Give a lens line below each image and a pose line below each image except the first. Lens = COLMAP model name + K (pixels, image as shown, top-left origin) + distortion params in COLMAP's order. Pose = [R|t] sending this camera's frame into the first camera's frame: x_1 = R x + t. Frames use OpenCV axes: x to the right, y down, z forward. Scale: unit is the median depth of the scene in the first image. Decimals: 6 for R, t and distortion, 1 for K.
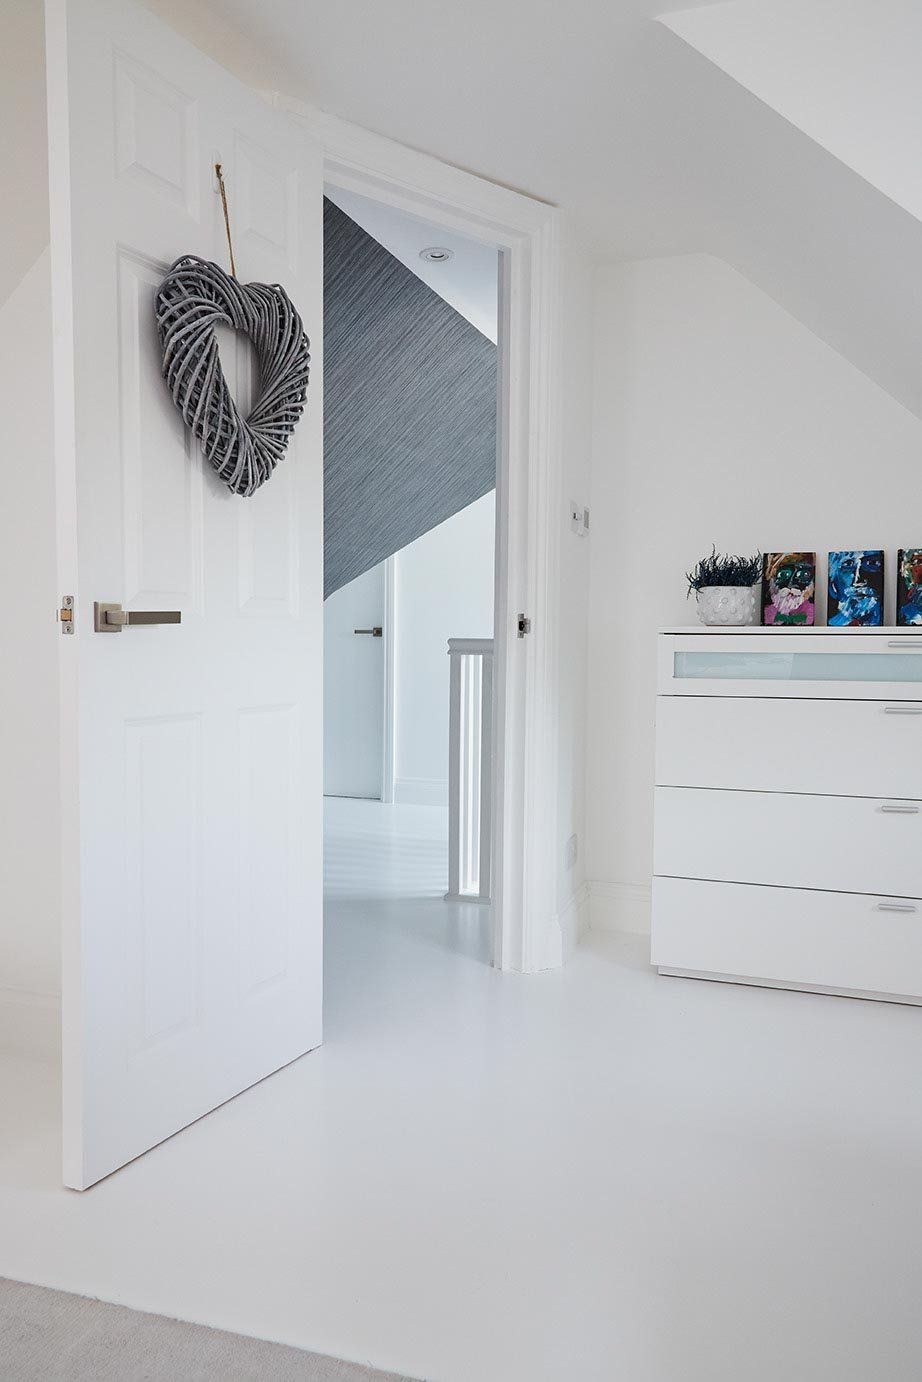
lens RADIAL K [[996.3, 0, 461.0], [0, 996.3, 691.0], [0, 0, 1]] dist [0.033040, -0.004791]
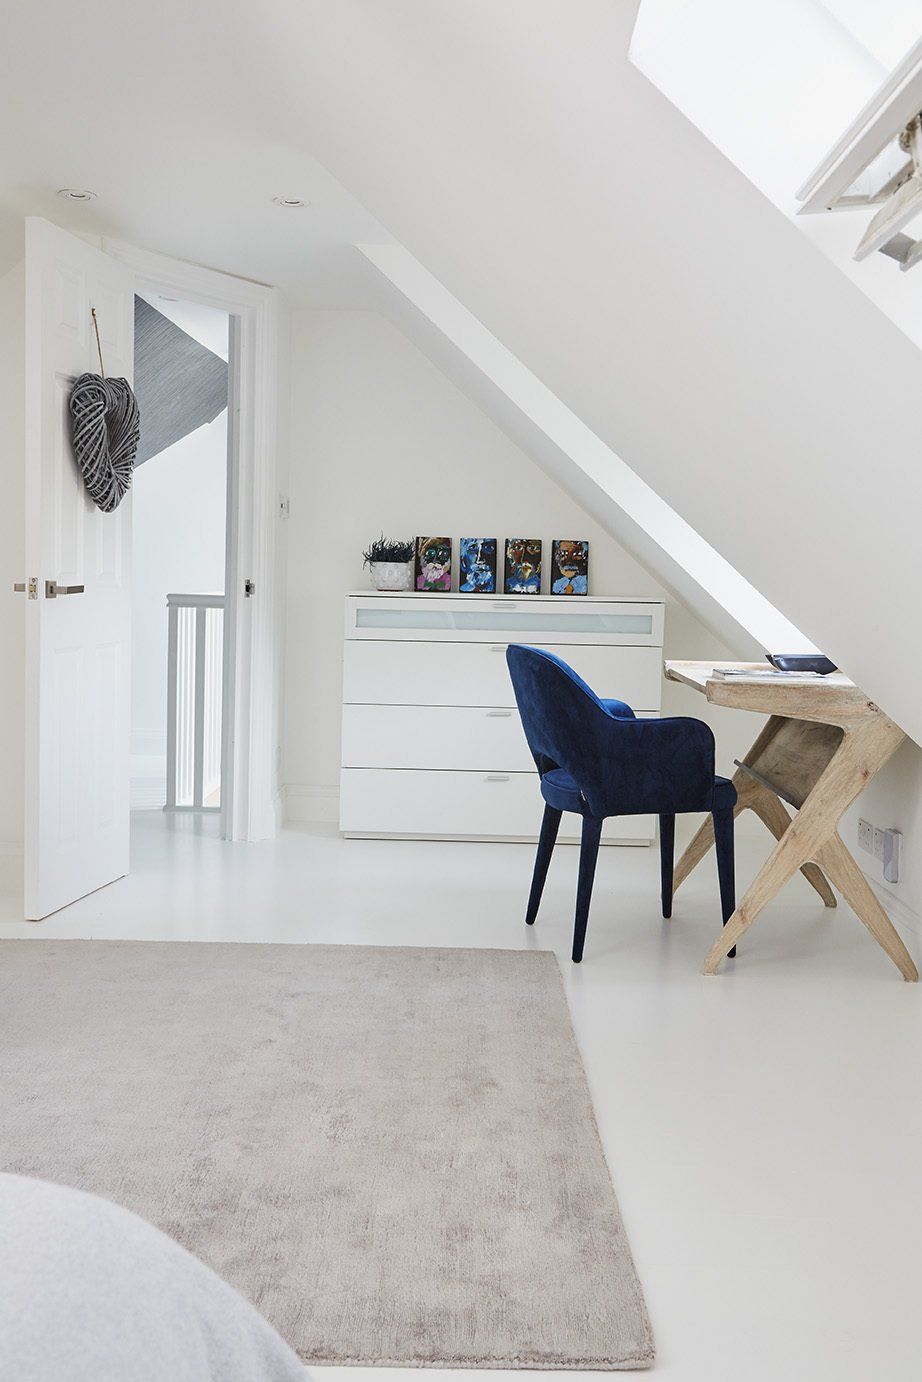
lens RADIAL K [[996.3, 0, 461.0], [0, 996.3, 691.0], [0, 0, 1]] dist [0.033040, -0.004791]
pose [[0.943511, -0.015301, 0.330986, -0.099864], [-0.001336, 0.998749, 0.049979, 0.005477], [-0.331337, -0.047598, 0.942311, -0.334057]]
